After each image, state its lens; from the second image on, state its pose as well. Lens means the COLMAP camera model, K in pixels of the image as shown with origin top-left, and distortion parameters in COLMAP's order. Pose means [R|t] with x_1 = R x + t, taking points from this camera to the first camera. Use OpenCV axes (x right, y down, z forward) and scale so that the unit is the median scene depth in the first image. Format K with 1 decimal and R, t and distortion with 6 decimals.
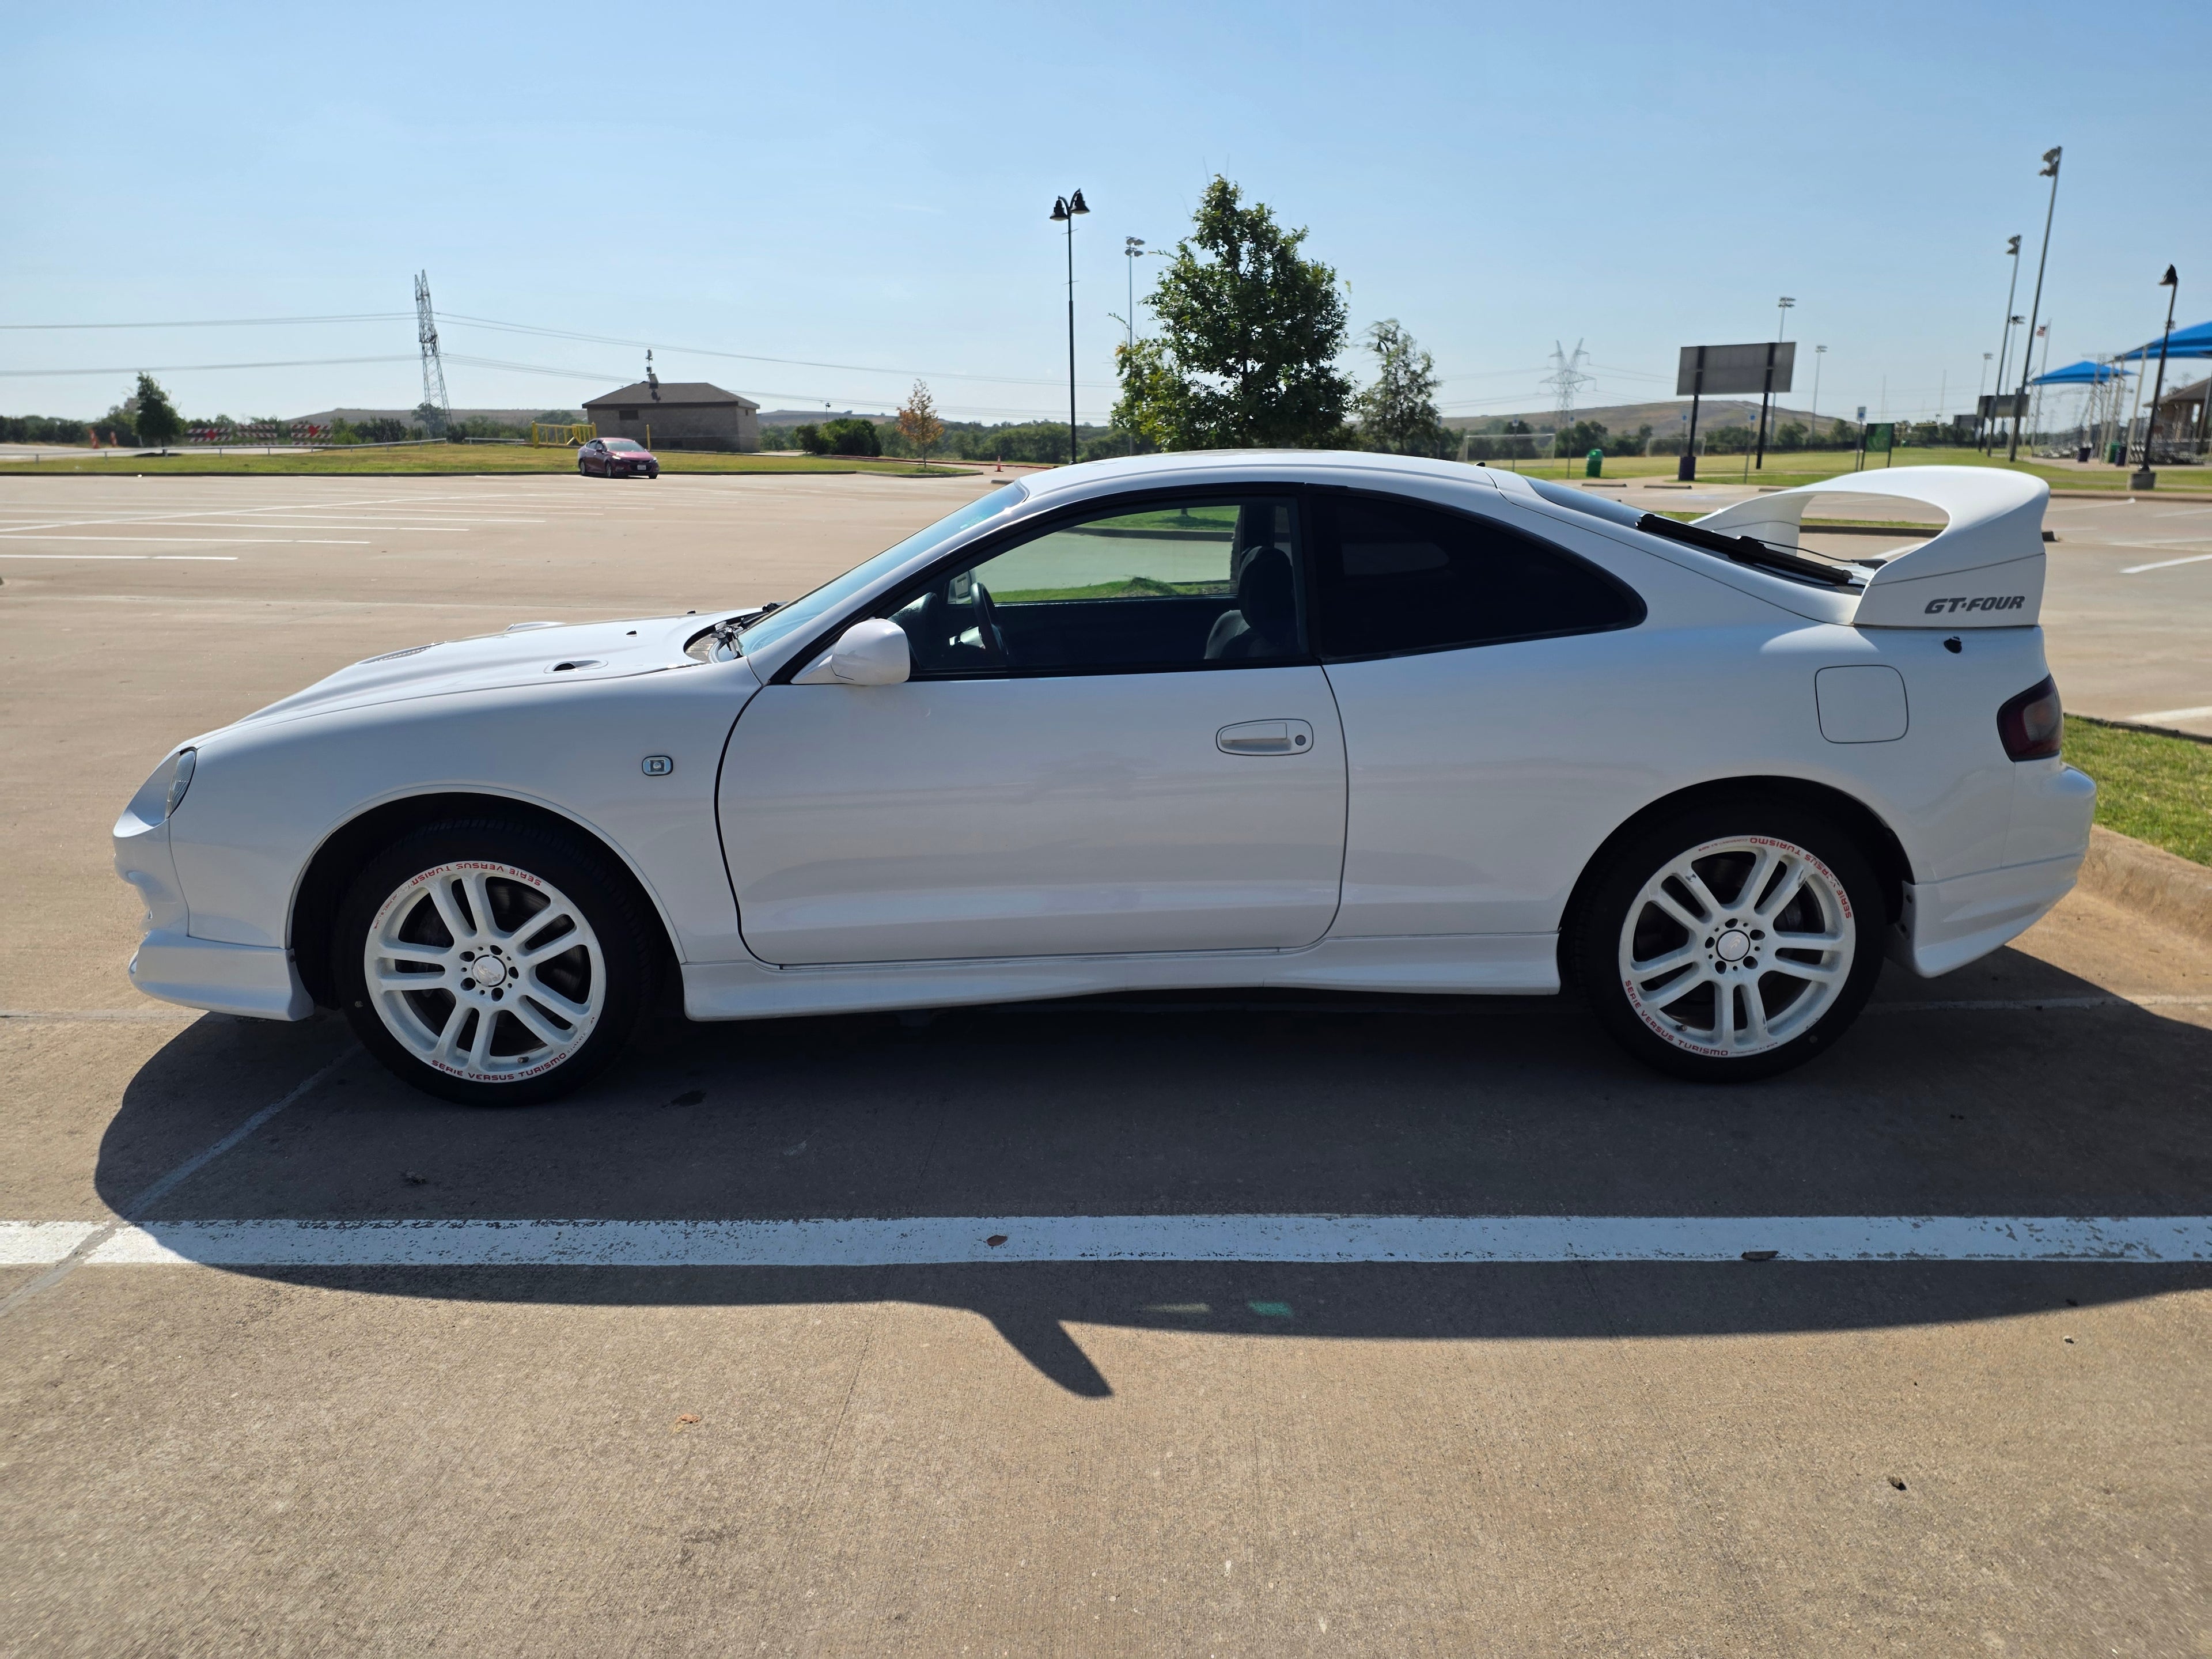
lens RADIAL K [[1374.3, 0, 1103.4], [0, 1374.3, 867.1], [0, 0, 1]] dist [0.083760, -0.070802]
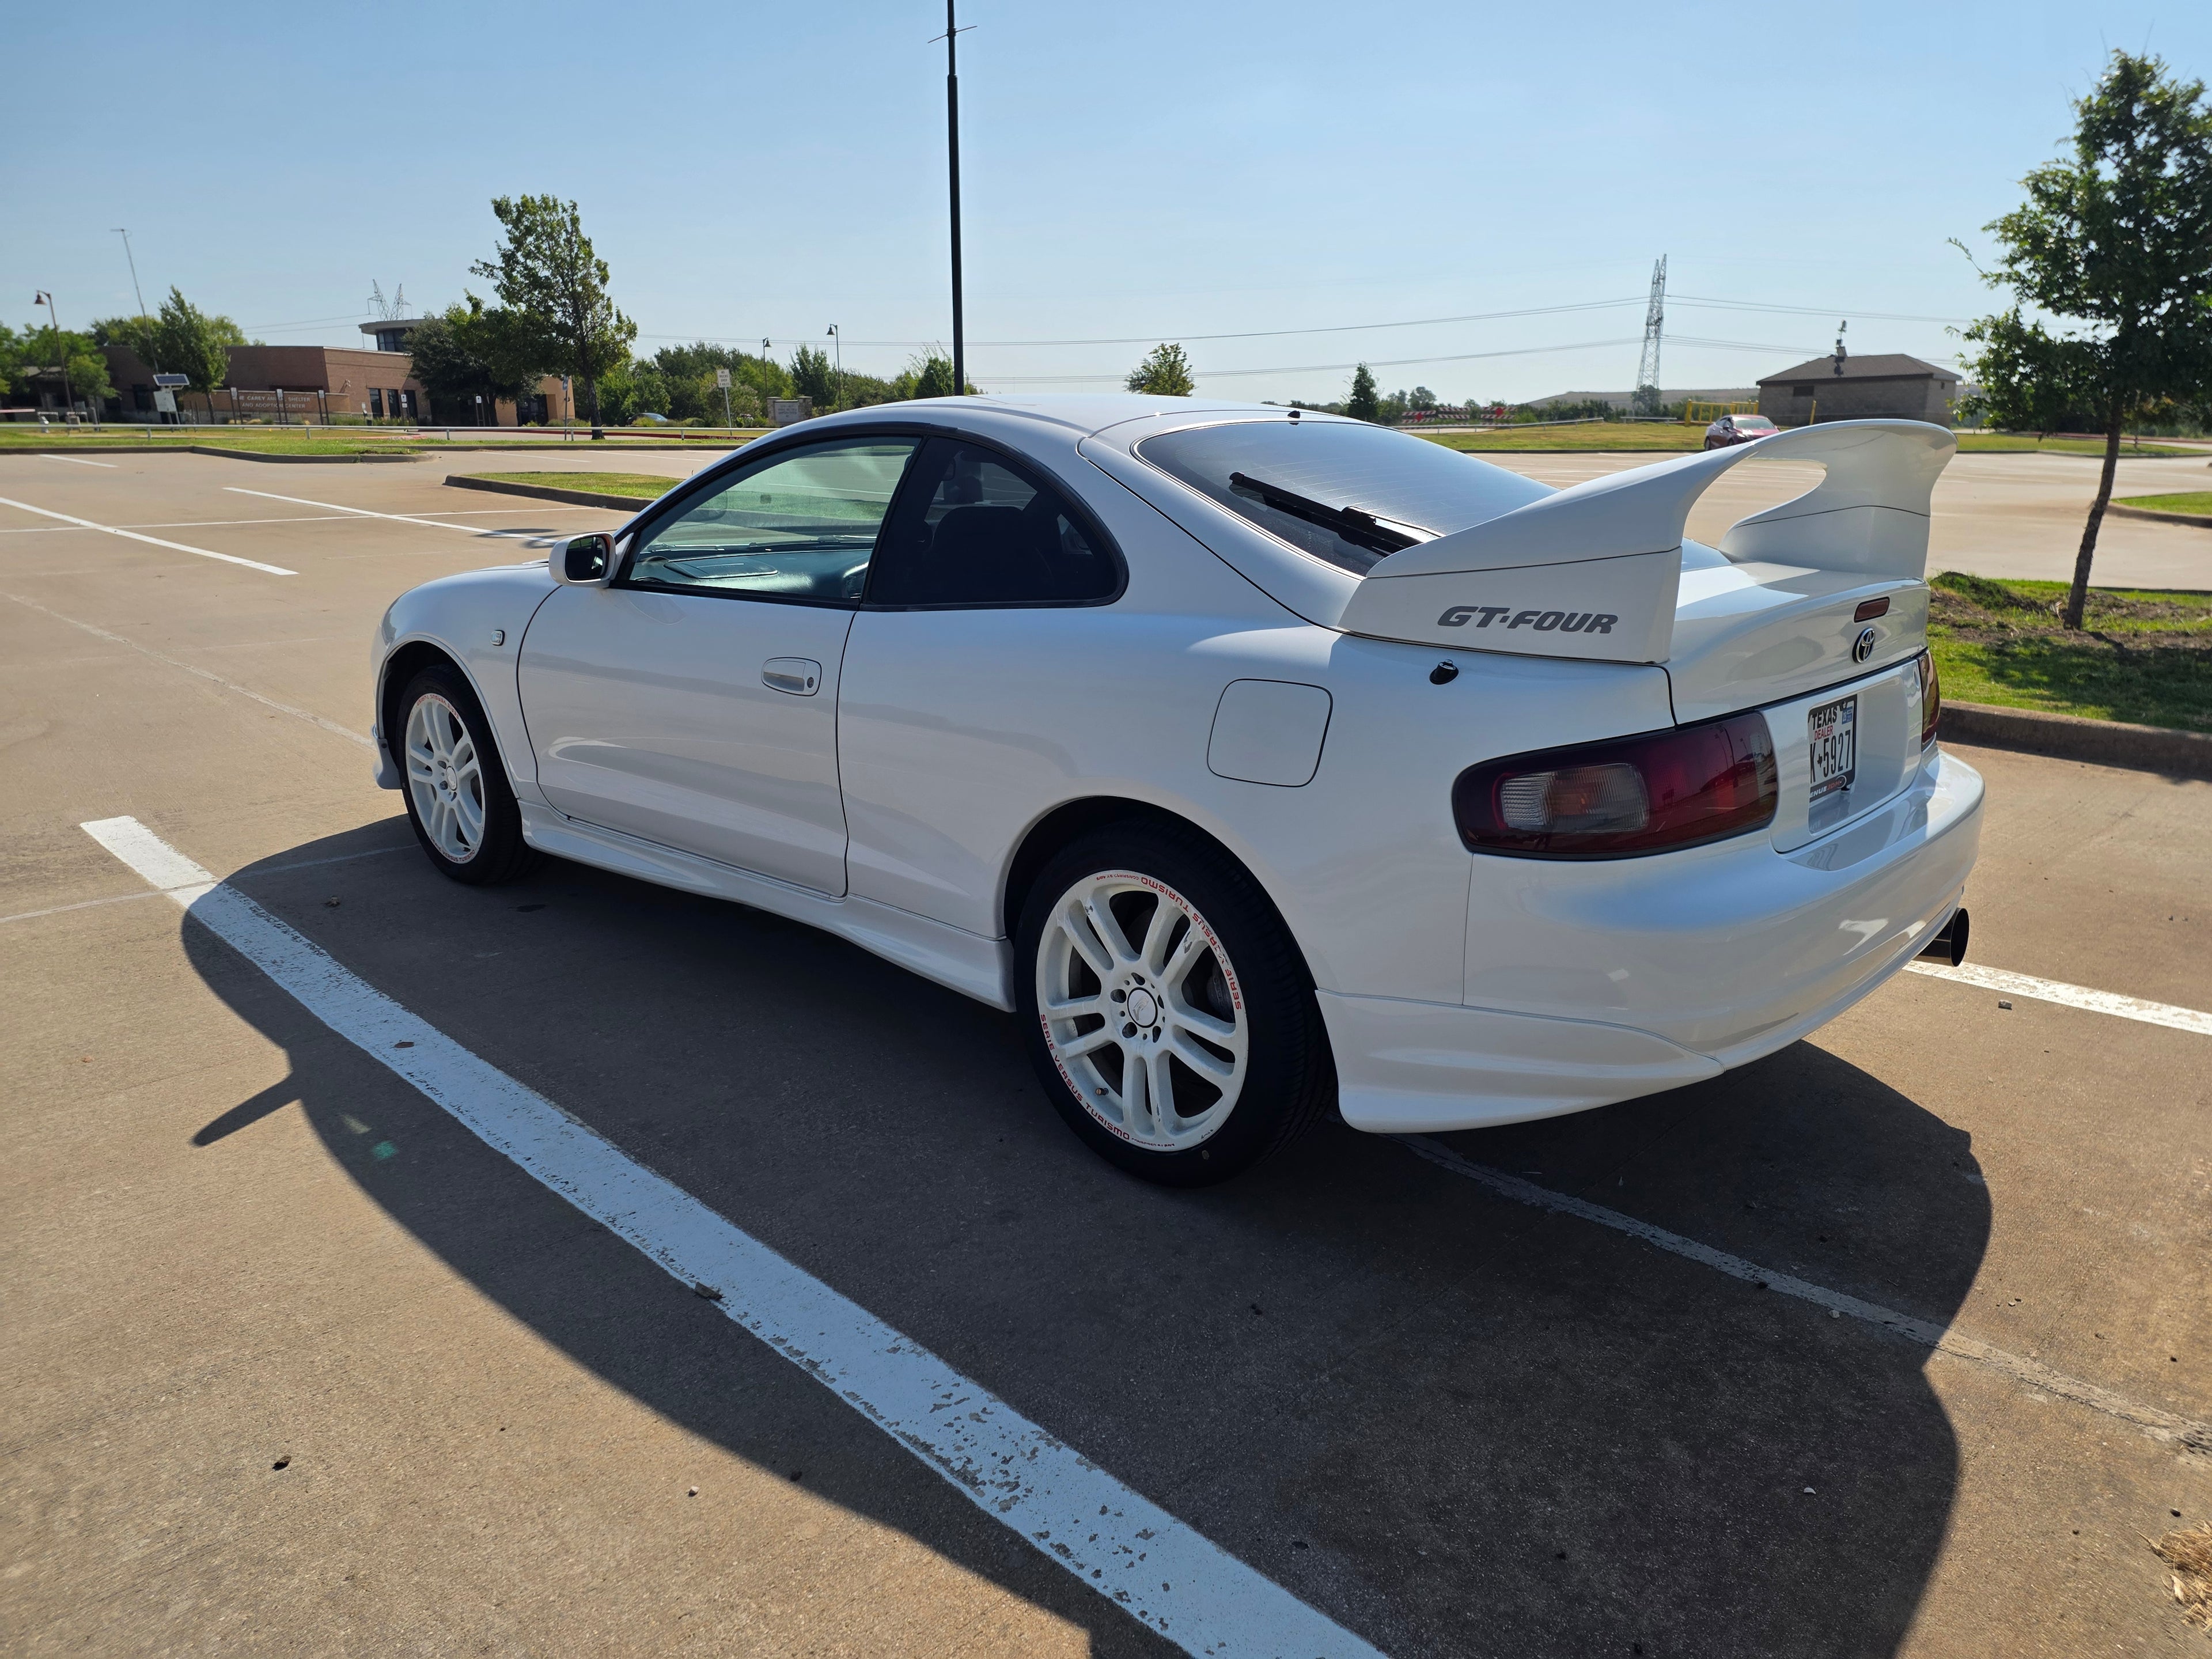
lens RADIAL K [[1392.8, 0, 1106.0], [0, 1392.8, 829.5], [0, 0, 1]] dist [0.060541, -0.027475]
pose [[0.746034, 0.192097, -0.637599, 0.940472], [-0.200541, 0.977849, 0.059961, -0.089283], [0.634994, 0.083131, 0.768031, 0.364631]]
